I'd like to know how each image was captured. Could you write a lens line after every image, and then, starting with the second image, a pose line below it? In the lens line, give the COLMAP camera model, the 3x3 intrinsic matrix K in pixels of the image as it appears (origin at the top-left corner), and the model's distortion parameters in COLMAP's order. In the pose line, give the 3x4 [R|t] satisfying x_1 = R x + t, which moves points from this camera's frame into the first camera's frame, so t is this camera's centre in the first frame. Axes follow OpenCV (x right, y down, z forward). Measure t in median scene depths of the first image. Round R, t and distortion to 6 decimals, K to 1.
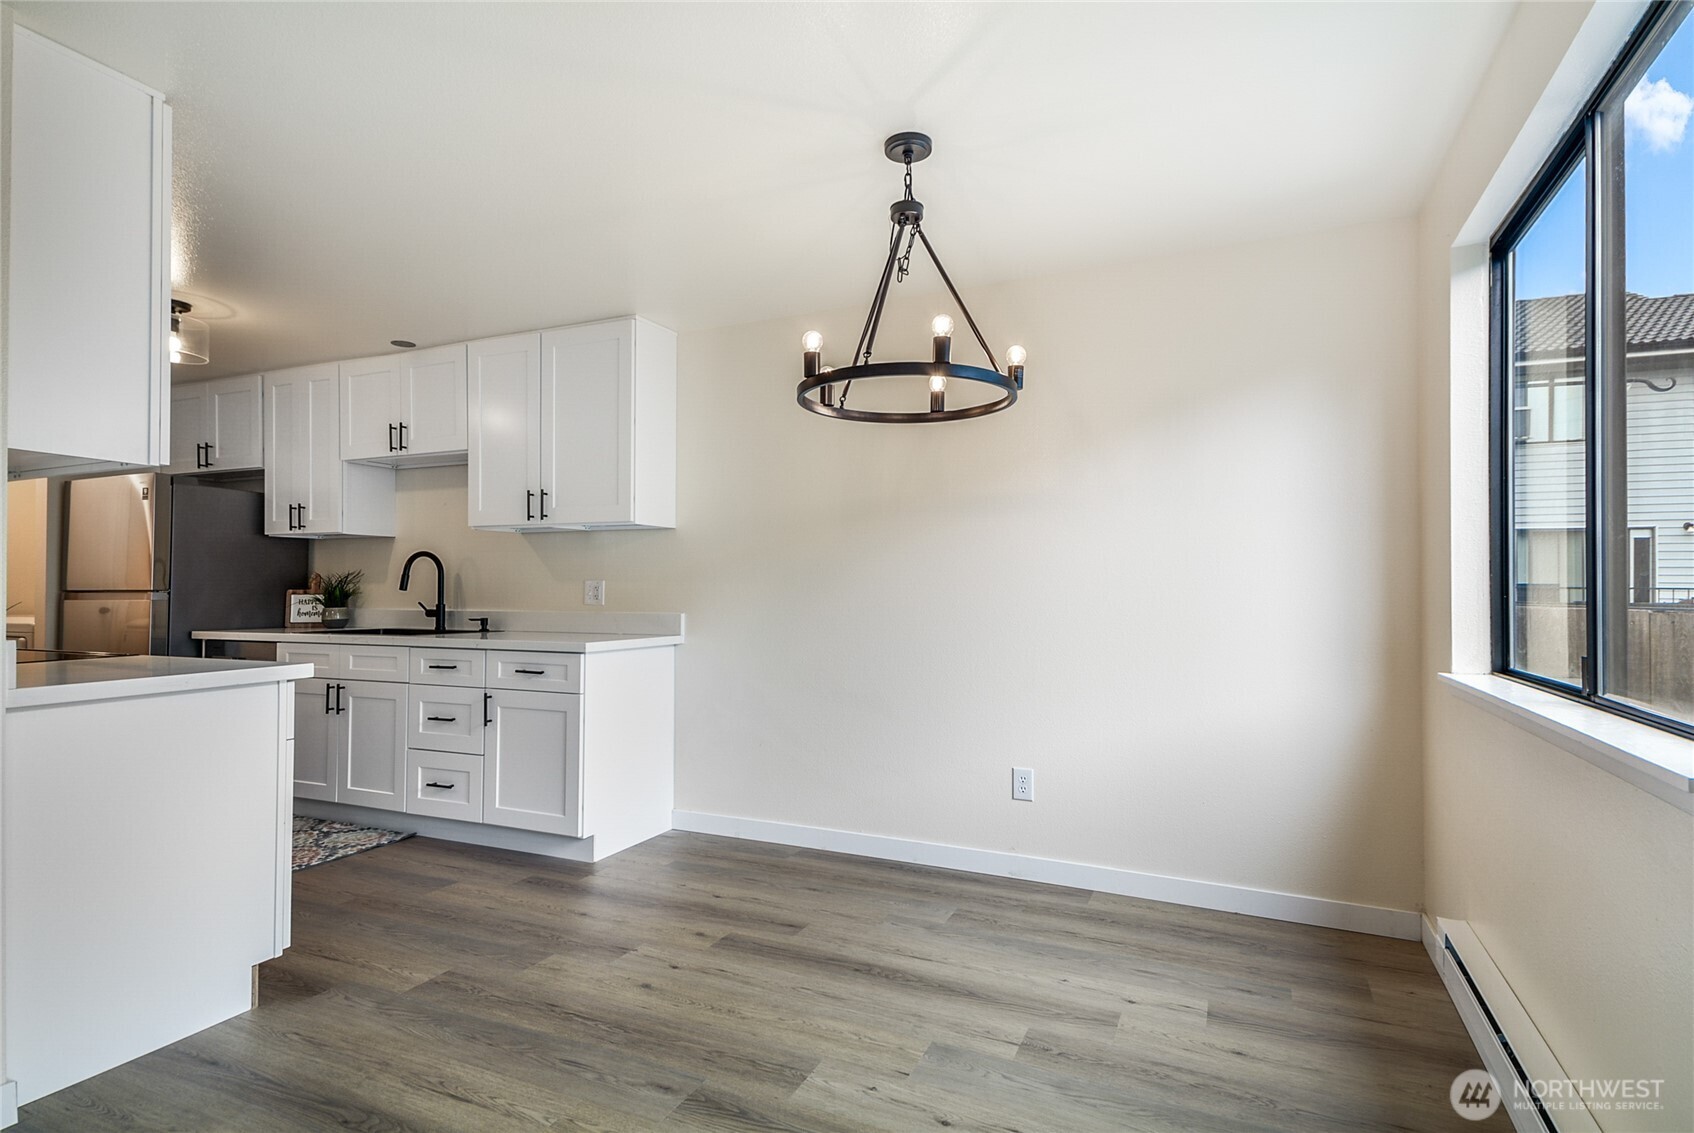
lens RADIAL K [[882.1, 0, 823.2], [0, 882.1, 563.9], [0, 0, 1]] dist [0.020089, -0.000180]
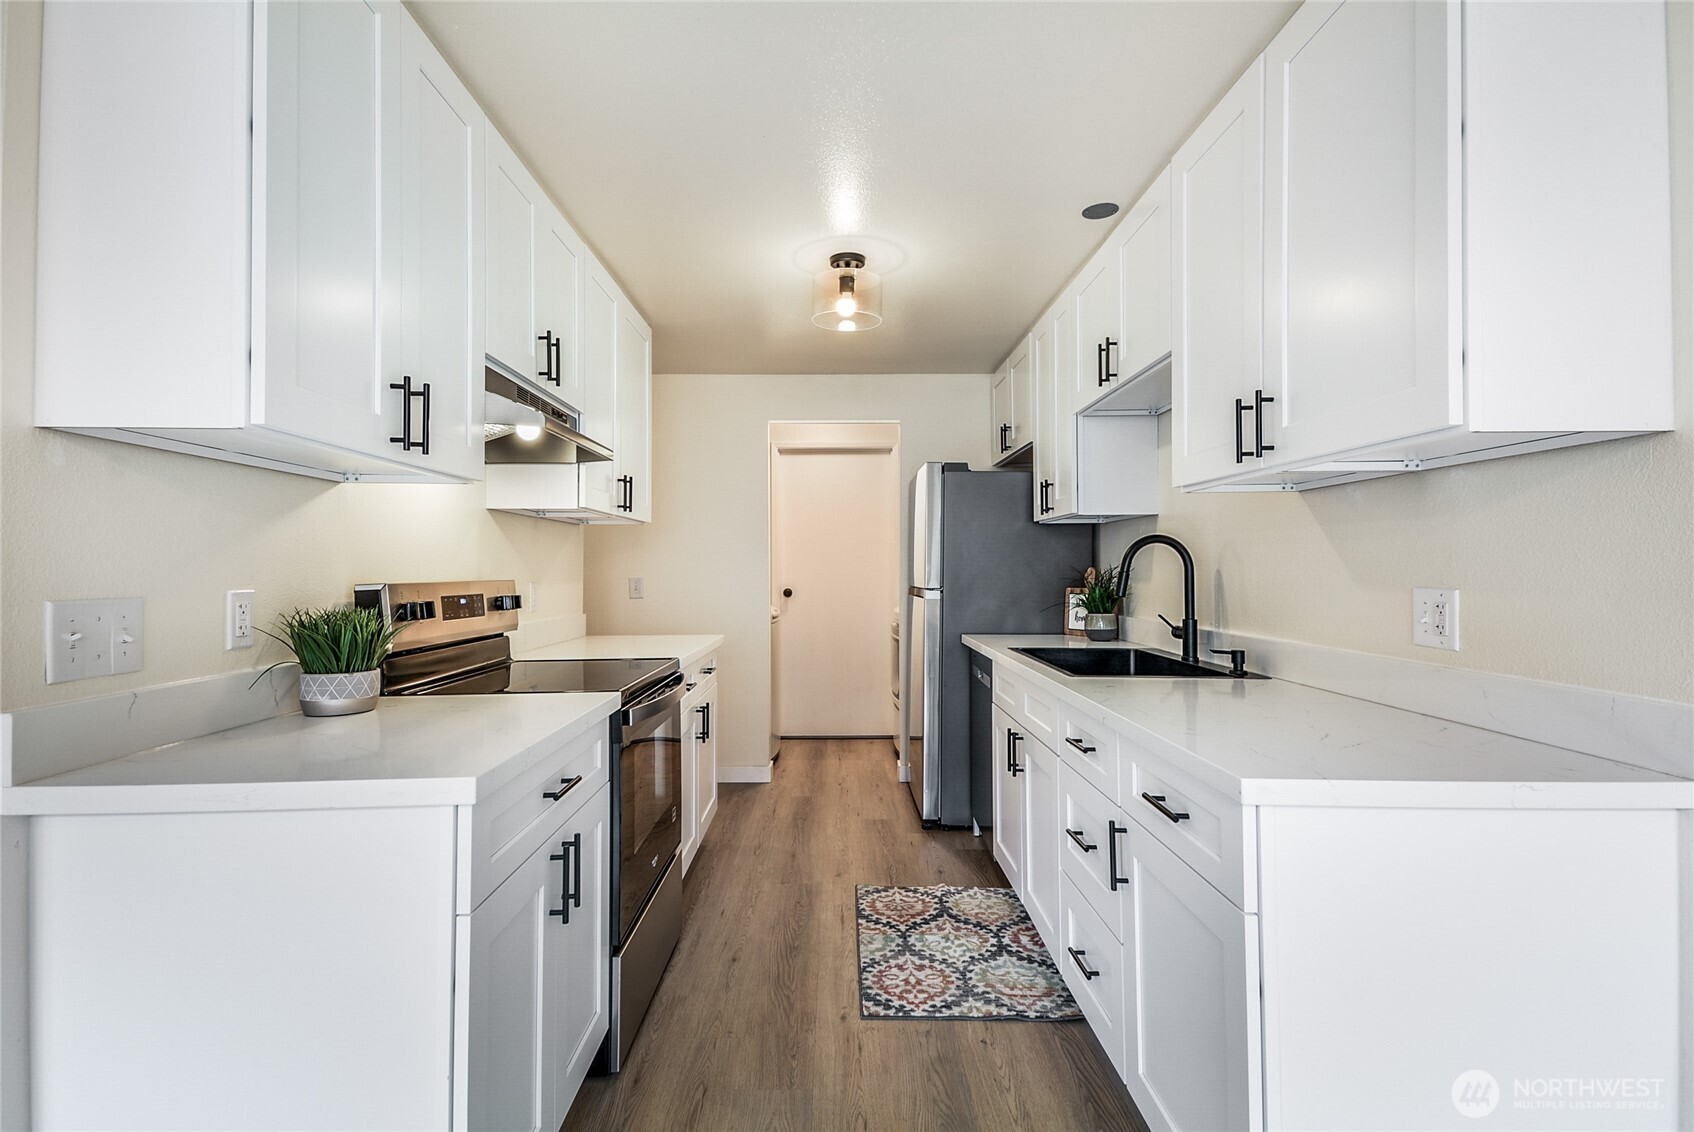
lens RADIAL K [[822.7, 0, 837.0], [0, 822.7, 565.6], [0, 0, 1]] dist [0.069700, 0.000000]
pose [[0.443499, -0.009908, -0.896220, -0.027983], [0.040325, 0.999147, 0.008909, -0.008294], [0.895367, -0.040091, 0.443520, 0.659218]]
